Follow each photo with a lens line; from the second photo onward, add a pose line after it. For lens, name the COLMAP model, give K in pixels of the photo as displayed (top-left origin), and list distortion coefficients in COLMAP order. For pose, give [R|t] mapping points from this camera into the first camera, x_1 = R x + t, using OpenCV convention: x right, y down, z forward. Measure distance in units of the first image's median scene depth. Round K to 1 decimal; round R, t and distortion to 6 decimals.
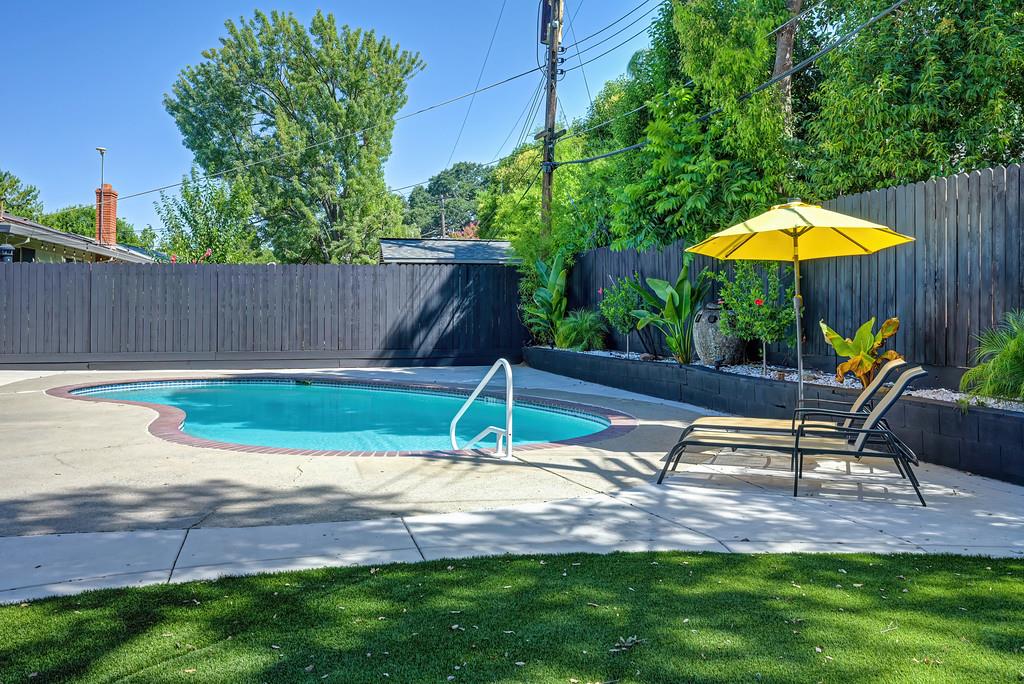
lens RADIAL K [[864.9, 0, 518.0], [0, 864.9, 311.3], [0, 0, 1]] dist [-0.015280, 0.007033]
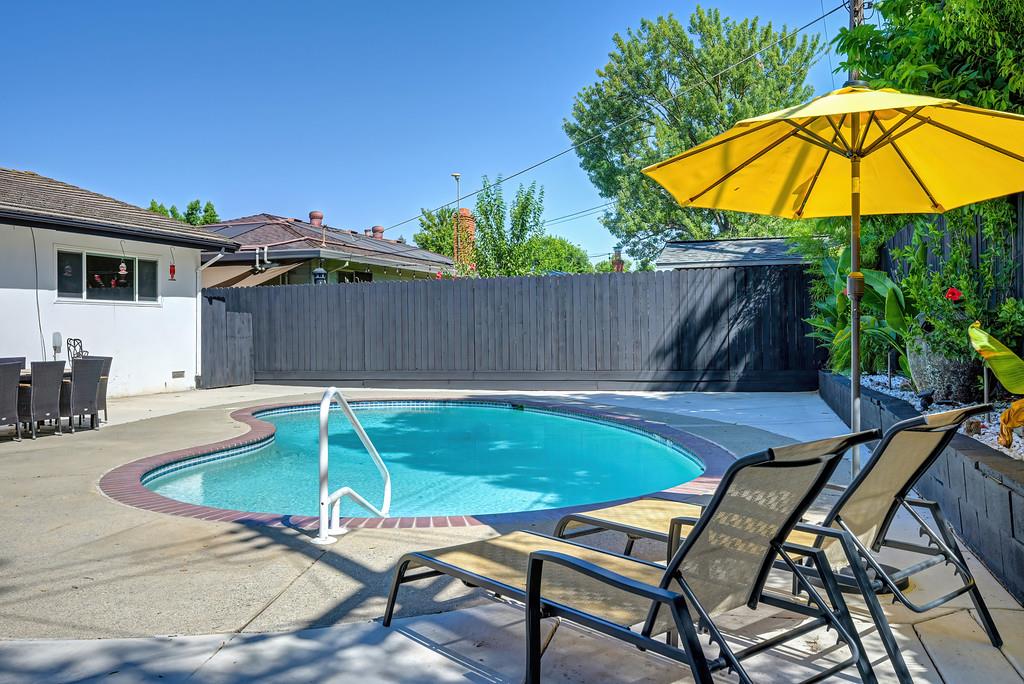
lens RADIAL K [[864.9, 0, 540.6], [0, 864.9, 368.1], [0, 0, 1]] dist [-0.015280, 0.007033]
pose [[0.875958, 0.007435, -0.482330, 0.154914], [0.014016, 0.999067, 0.040855, 0.005238], [0.482184, -0.042548, 0.875036, 0.176809]]
